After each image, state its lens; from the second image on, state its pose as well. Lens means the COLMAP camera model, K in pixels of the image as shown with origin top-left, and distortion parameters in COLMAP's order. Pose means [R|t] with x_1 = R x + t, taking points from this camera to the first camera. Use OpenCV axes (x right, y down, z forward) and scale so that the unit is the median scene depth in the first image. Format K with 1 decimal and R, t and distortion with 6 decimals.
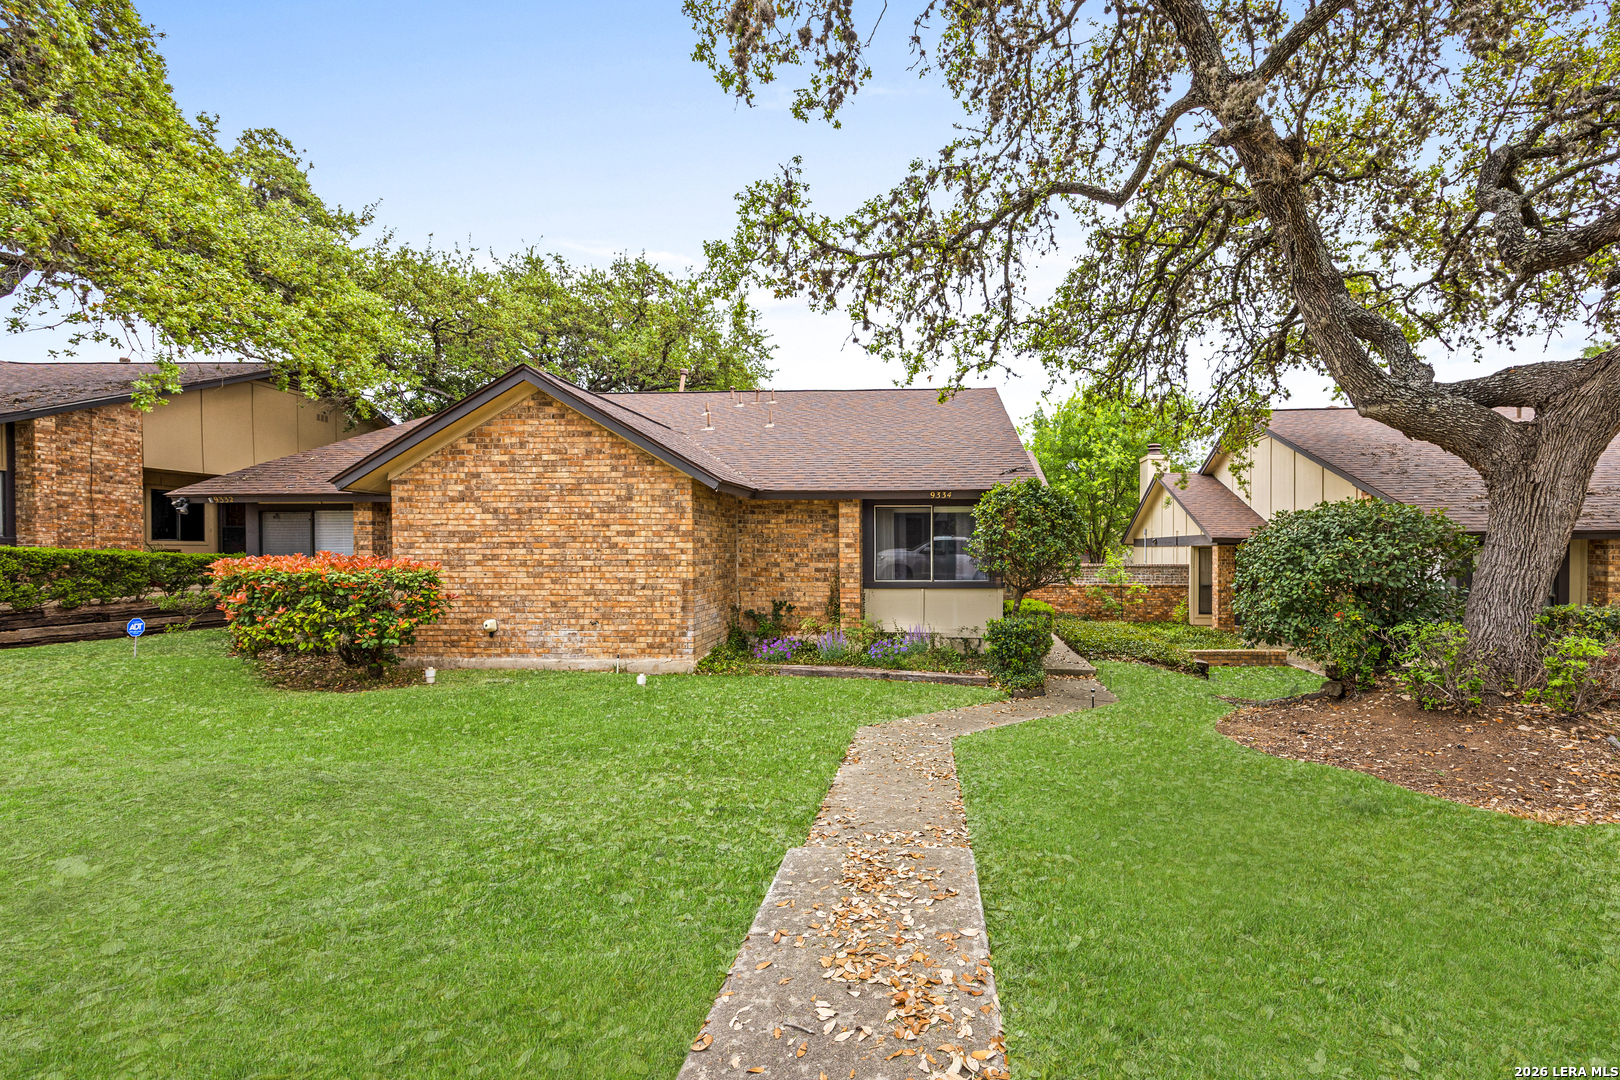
lens RADIAL K [[622.3, 0, 806.1], [0, 622.3, 536.7], [0, 0, 1]] dist [0.000191, -0.000203]
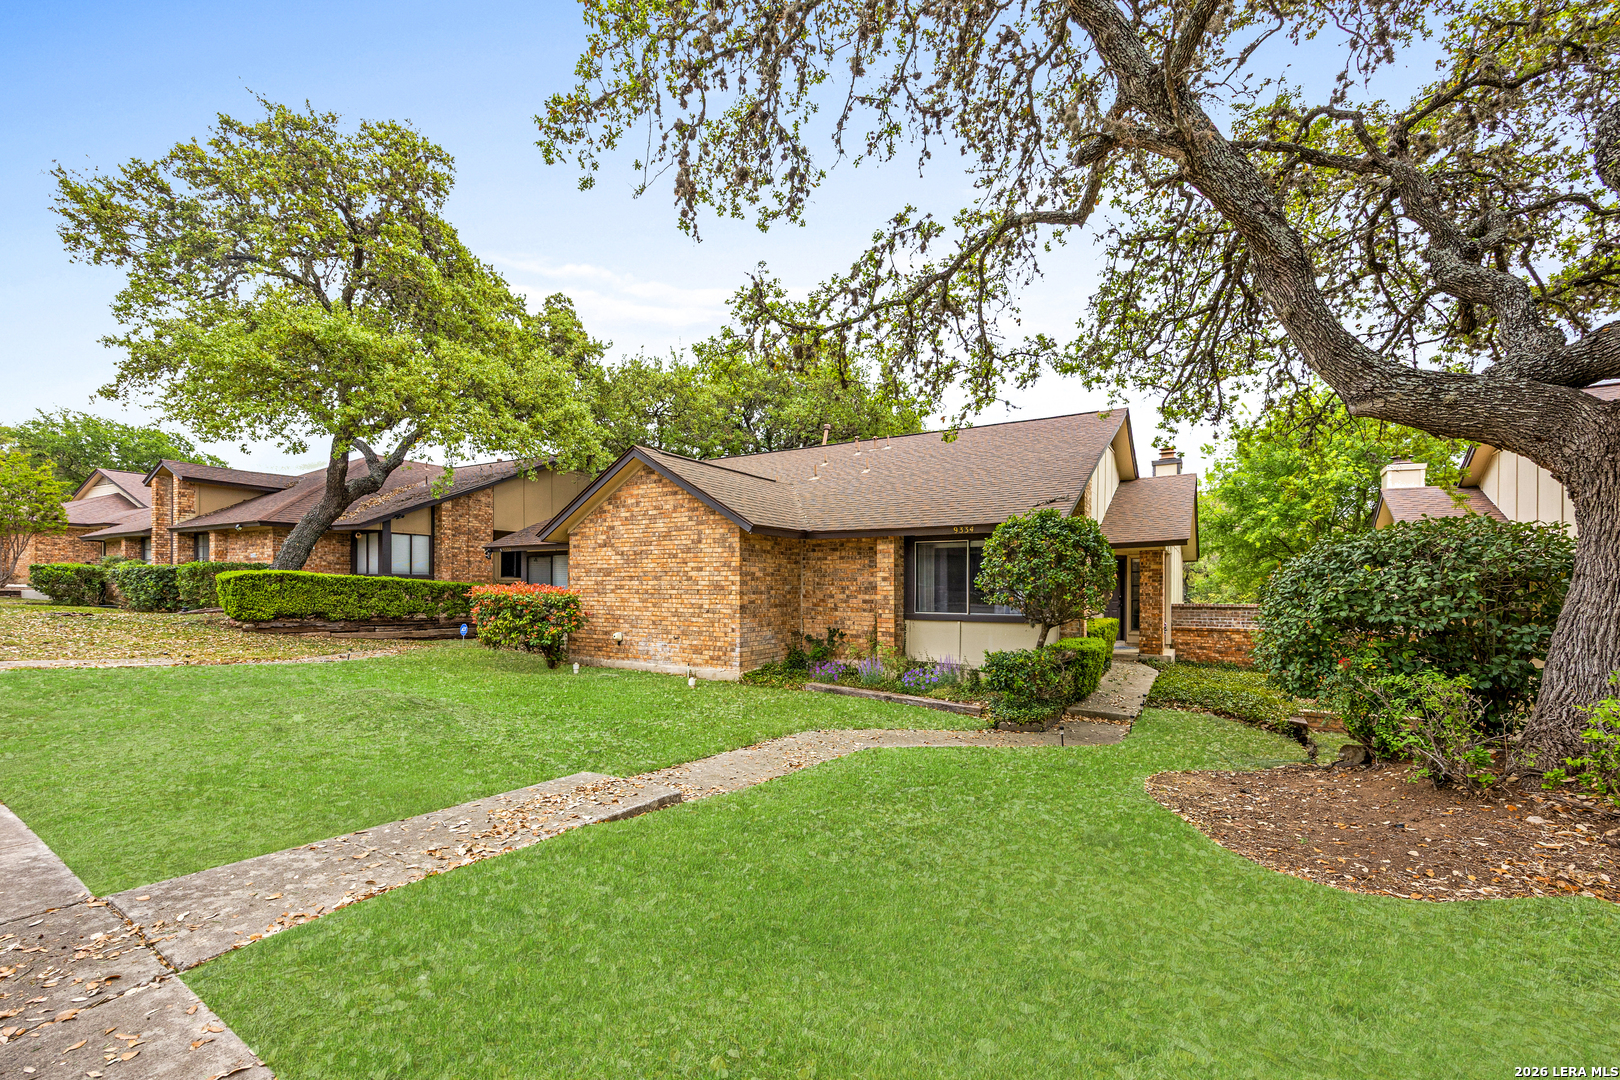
lens RADIAL K [[645.3, 0, 816.3], [0, 645.3, 567.9], [0, 0, 1]] dist [0.000186, 0.000087]
pose [[0.883759, -0.008187, -0.467870, 0.544097], [0.000063, 0.999849, -0.017377, 0.015627], [0.467942, 0.015327, 0.883626, -0.057420]]
